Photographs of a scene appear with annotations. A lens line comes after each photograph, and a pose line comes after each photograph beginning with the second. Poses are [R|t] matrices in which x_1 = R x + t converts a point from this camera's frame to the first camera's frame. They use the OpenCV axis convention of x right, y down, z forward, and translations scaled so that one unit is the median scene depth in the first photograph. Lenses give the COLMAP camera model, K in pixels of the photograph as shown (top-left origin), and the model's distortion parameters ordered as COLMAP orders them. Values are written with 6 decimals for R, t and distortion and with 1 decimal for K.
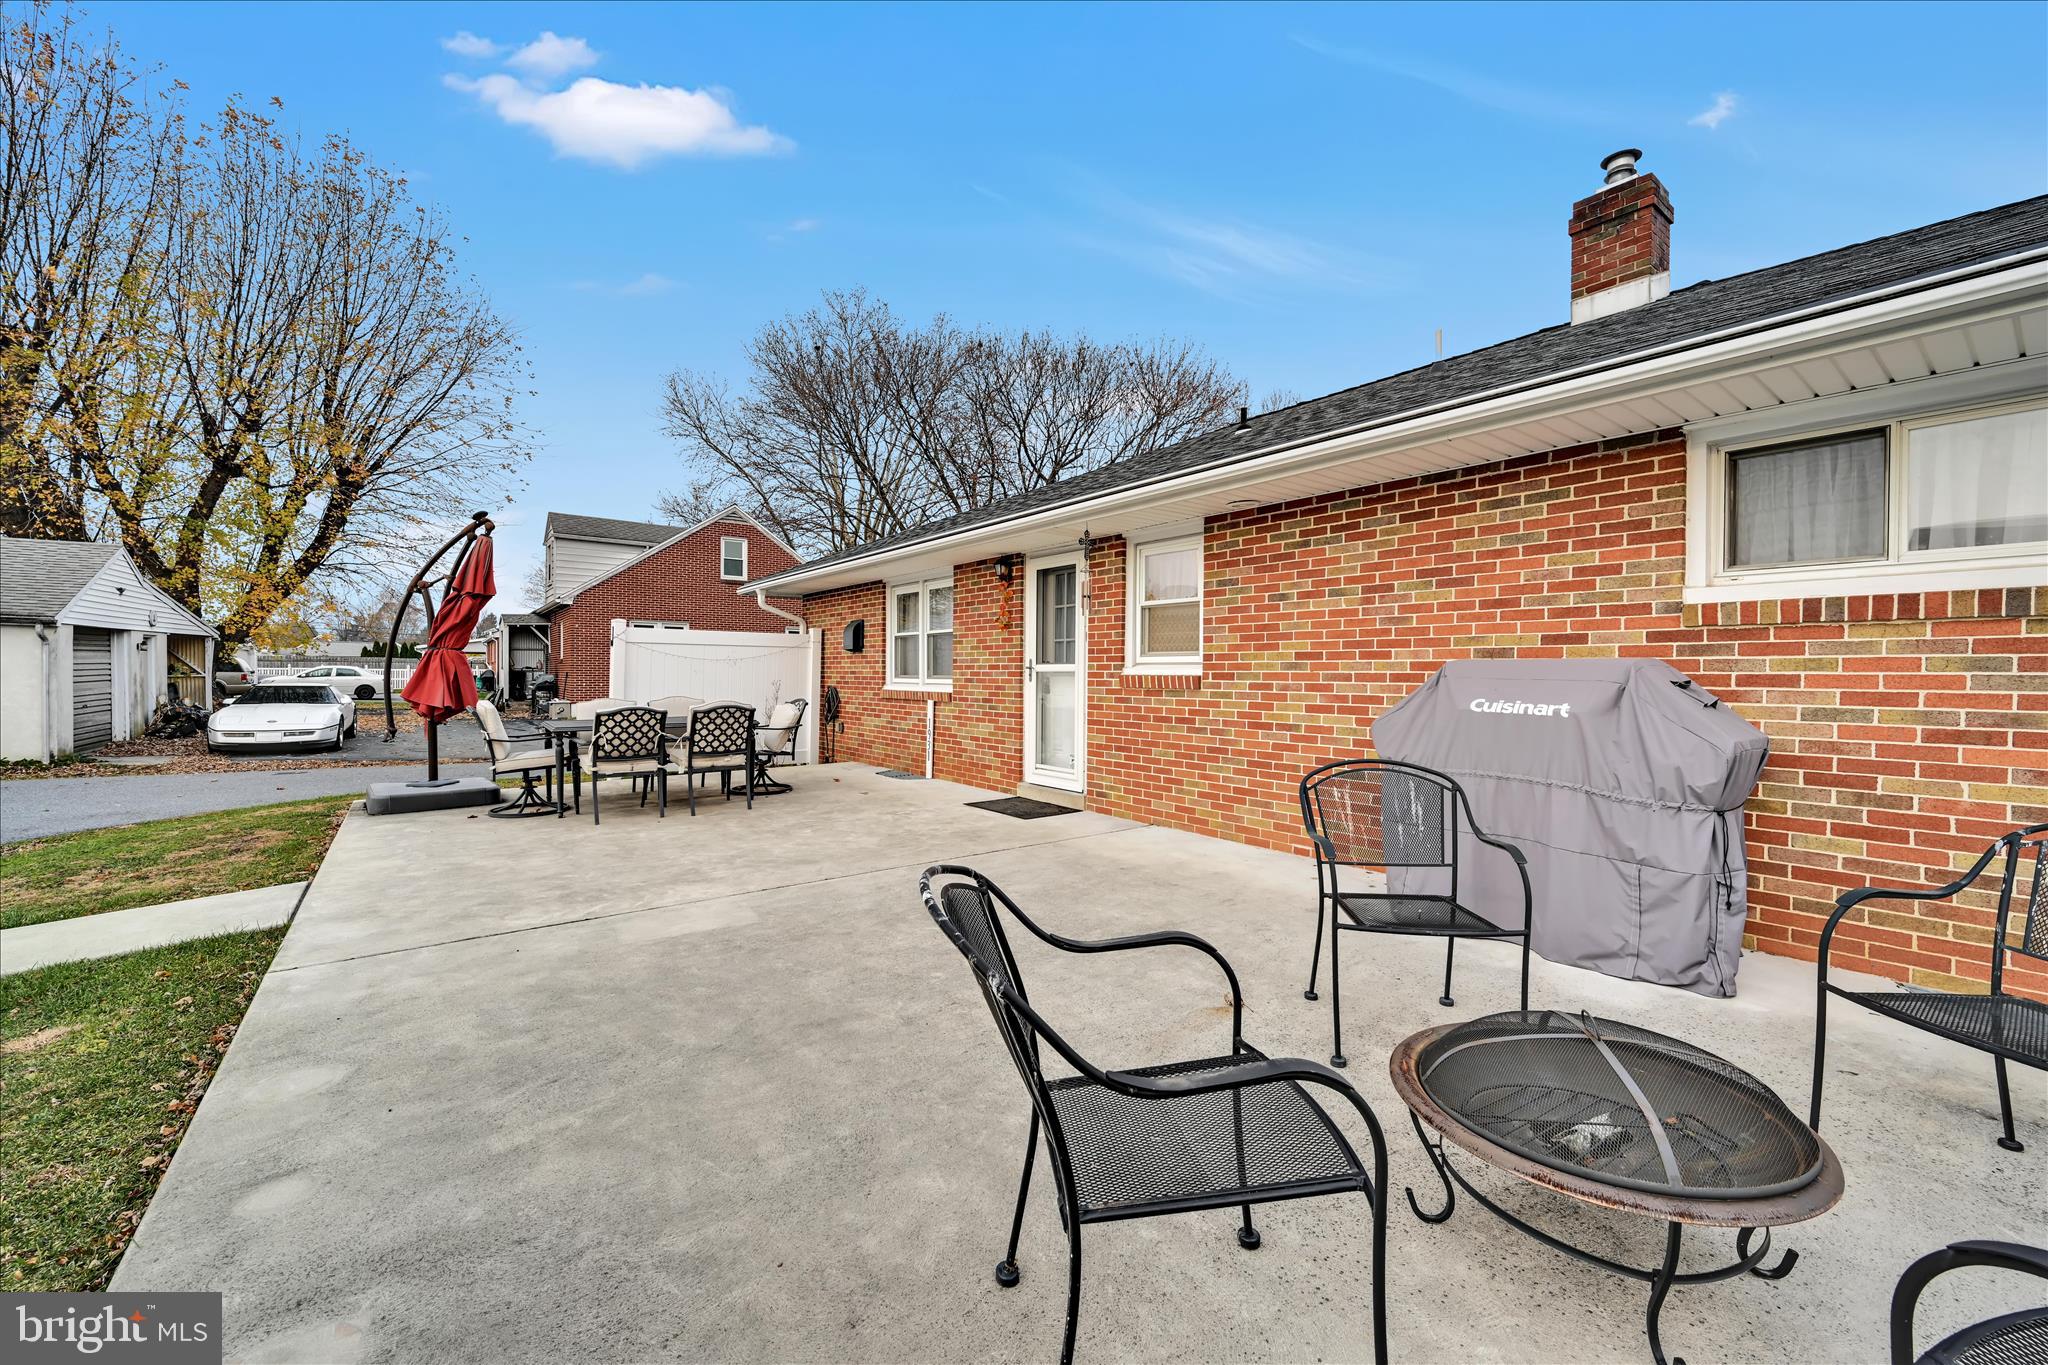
lens RADIAL K [[801.5, 0, 1032.1], [0, 801.5, 679.6], [0, 0, 1]] dist [-0.001751, -0.000222]
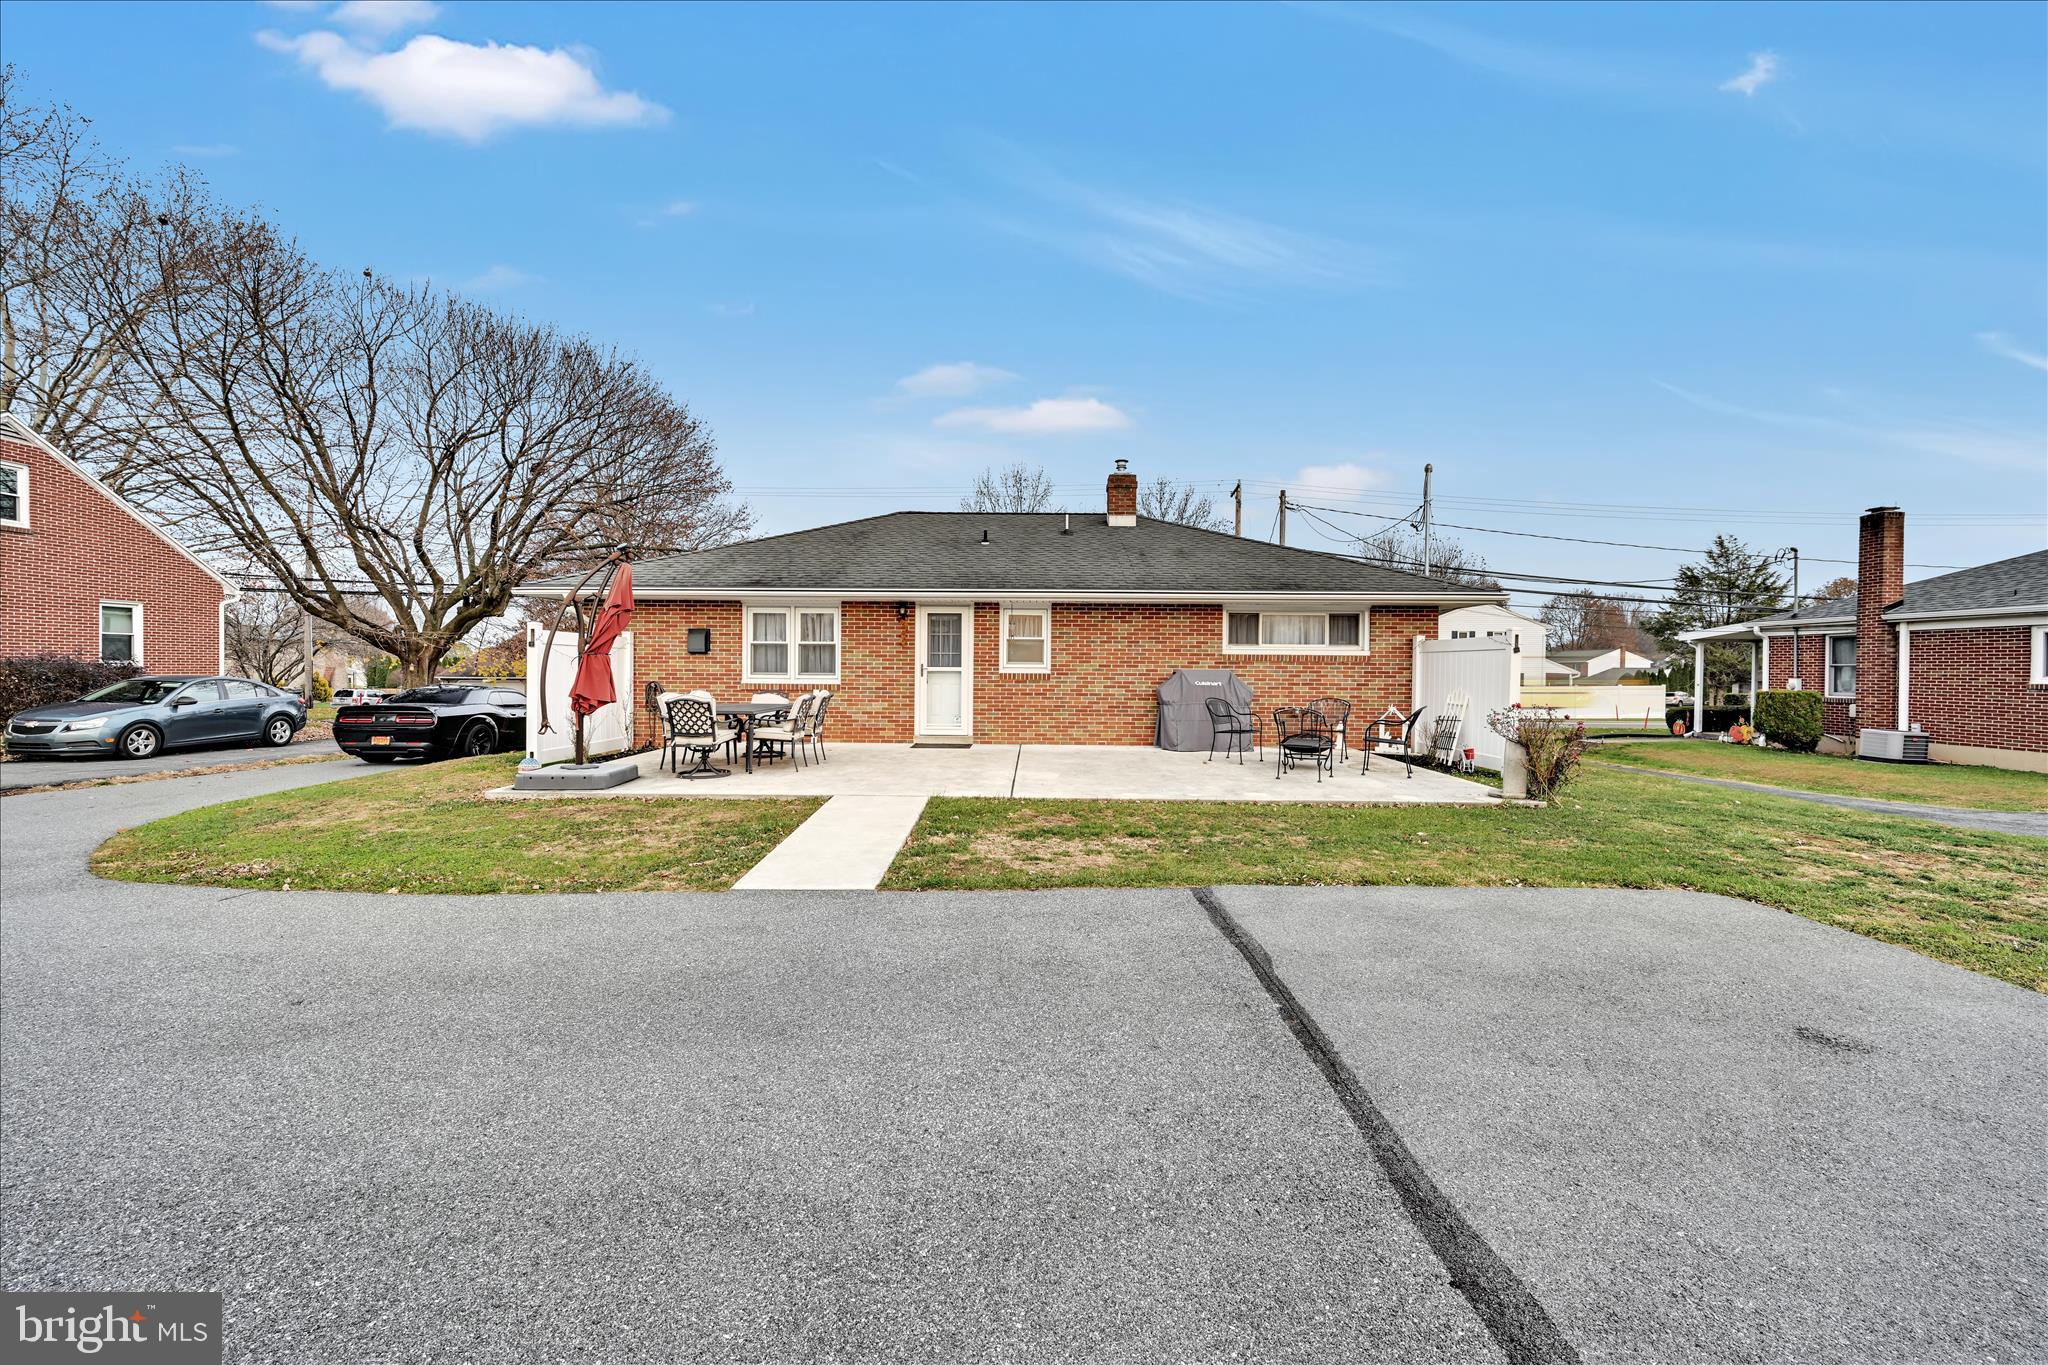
lens RADIAL K [[801.5, 0, 1032.1], [0, 801.5, 679.6], [0, 0, 1]] dist [-0.001751, -0.000222]
pose [[0.615119, -0.010827, 0.788360, -1.411020], [0.001387, 0.999919, 0.012651, -0.014699], [-0.788433, -0.006689, 0.615085, -0.299932]]
